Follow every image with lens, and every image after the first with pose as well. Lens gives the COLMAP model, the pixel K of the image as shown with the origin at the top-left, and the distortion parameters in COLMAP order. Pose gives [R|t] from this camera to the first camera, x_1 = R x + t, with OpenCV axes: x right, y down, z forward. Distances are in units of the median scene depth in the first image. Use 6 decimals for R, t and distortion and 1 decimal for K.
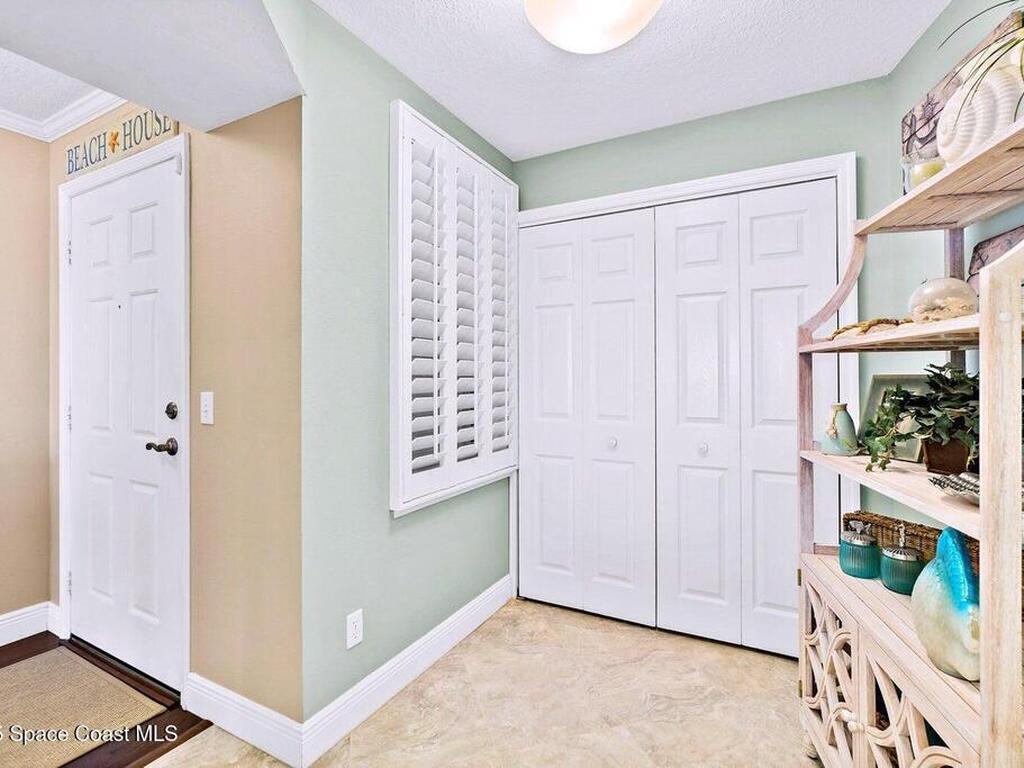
lens RADIAL K [[502.5, 0, 513.7], [0, 502.5, 372.8], [0, 0, 1]] dist [-0.001247, 0.000120]
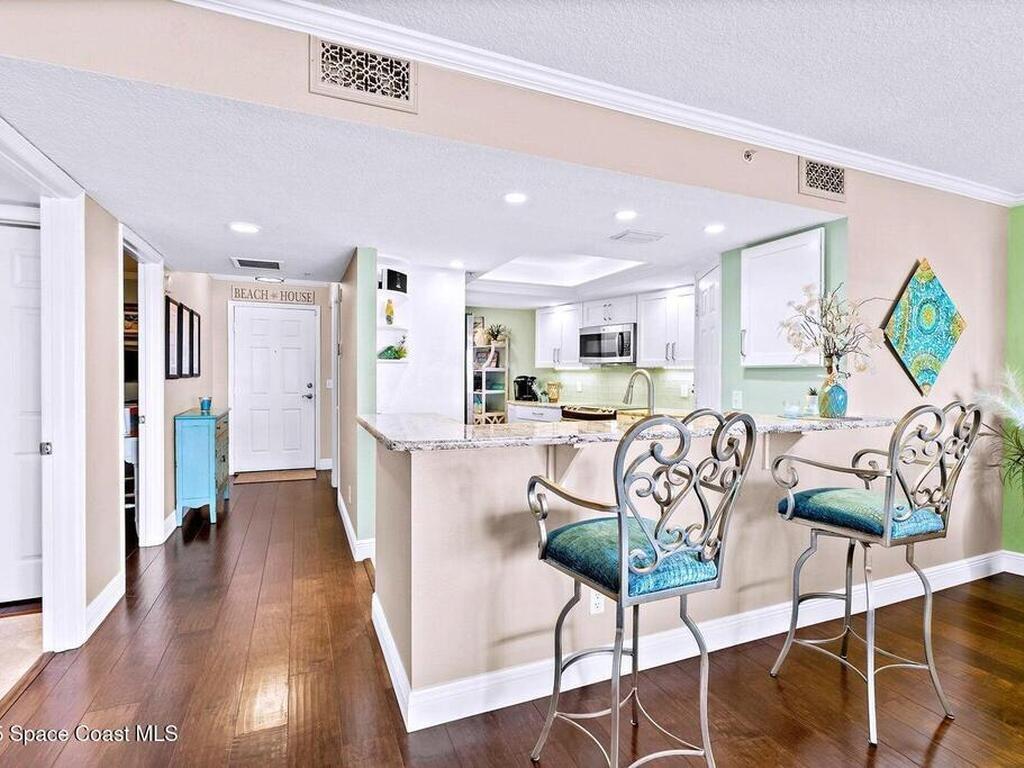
lens RADIAL K [[502.5, 0, 513.7], [0, 502.5, 372.8], [0, 0, 1]] dist [-0.001247, 0.000120]
pose [[0.618451, 0.009912, 0.785761, -2.451489], [-0.016380, 0.999866, 0.000279, -0.030695], [-0.785653, -0.013043, 0.618530, -2.126910]]
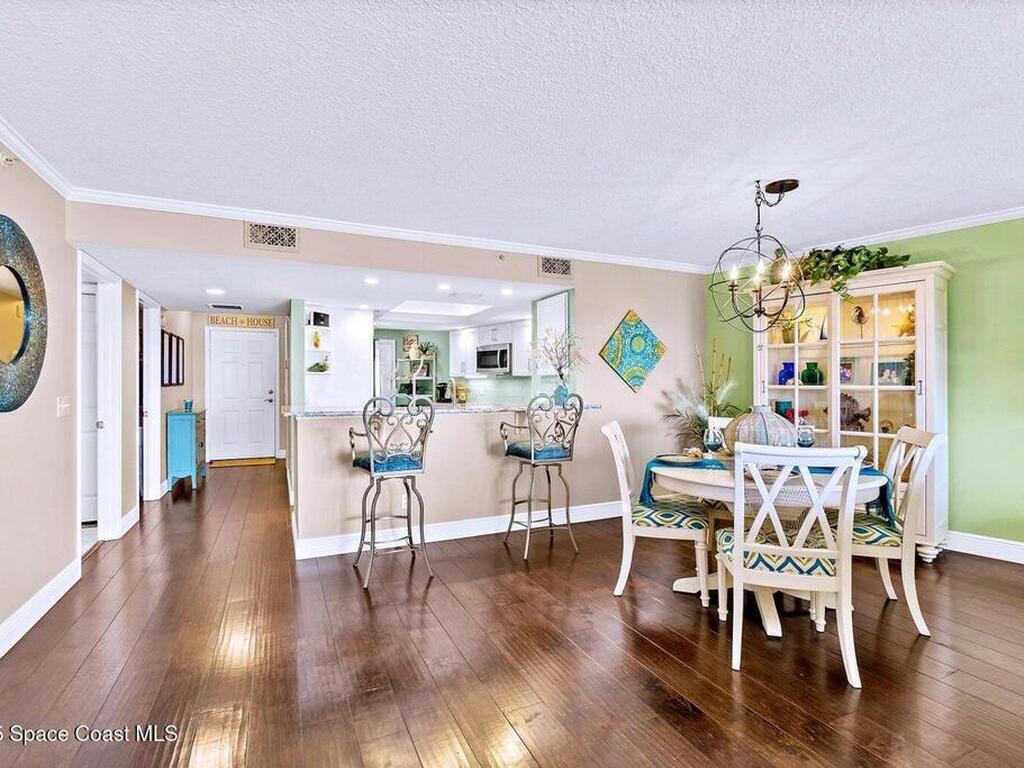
lens RADIAL K [[502.5, 0, 513.7], [0, 502.5, 372.8], [0, 0, 1]] dist [-0.001247, 0.000120]
pose [[0.591372, 0.018191, 0.806193, -2.871379], [-0.008554, 0.999831, -0.016286, -0.032411], [-0.806353, 0.002735, 0.591428, -3.153982]]
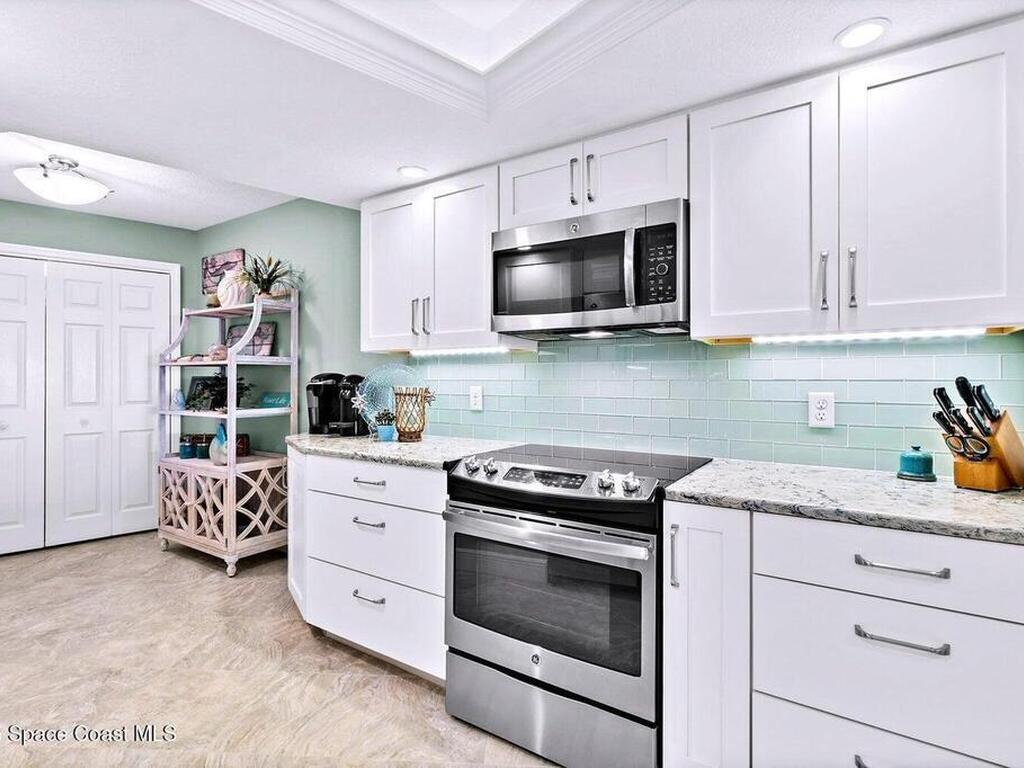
lens RADIAL K [[513.0, 0, 513.6], [0, 513.0, 379.0], [0, 0, 1]] dist [-0.001096, -0.000158]
pose [[0.330172, 0.001647, 0.943919, -0.844717], [-0.009251, 0.999956, 0.001491, -0.000400], [-0.943875, -0.009224, 0.330173, -0.973658]]
